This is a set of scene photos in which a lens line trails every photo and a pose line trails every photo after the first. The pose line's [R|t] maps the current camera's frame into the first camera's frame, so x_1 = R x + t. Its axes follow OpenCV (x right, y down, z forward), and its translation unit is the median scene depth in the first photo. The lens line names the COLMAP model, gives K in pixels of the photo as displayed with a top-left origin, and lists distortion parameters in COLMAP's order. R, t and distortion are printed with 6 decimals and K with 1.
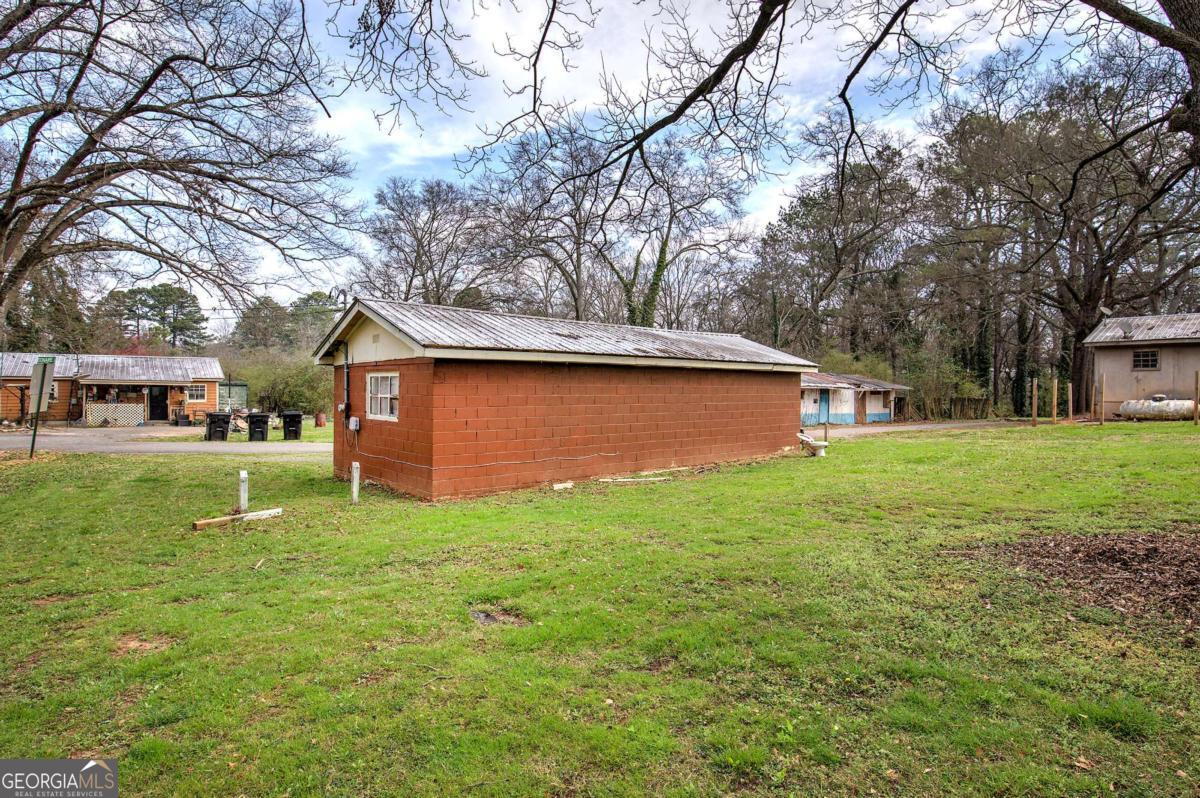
lens RADIAL K [[653.0, 0, 599.2], [0, 653.0, 396.6], [0, 0, 1]] dist [0.008251, 0.000384]
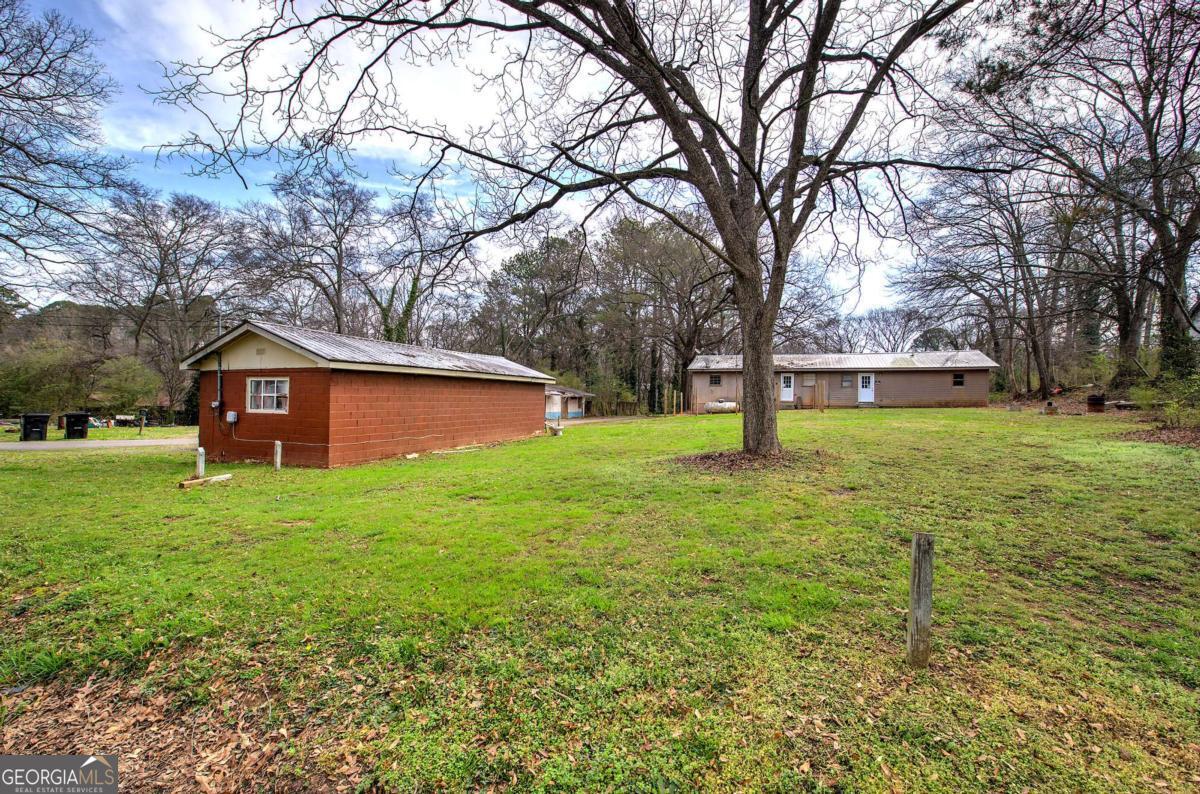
lens RADIAL K [[536.3, 0, 598.4], [0, 536.3, 395.7], [0, 0, 1]] dist [-0.002669, -0.000288]
pose [[0.886340, 0.007972, 0.462965, -0.094098], [-0.001850, 0.999905, -0.013676, 0.005538], [-0.463030, 0.011265, 0.886271, -0.108613]]
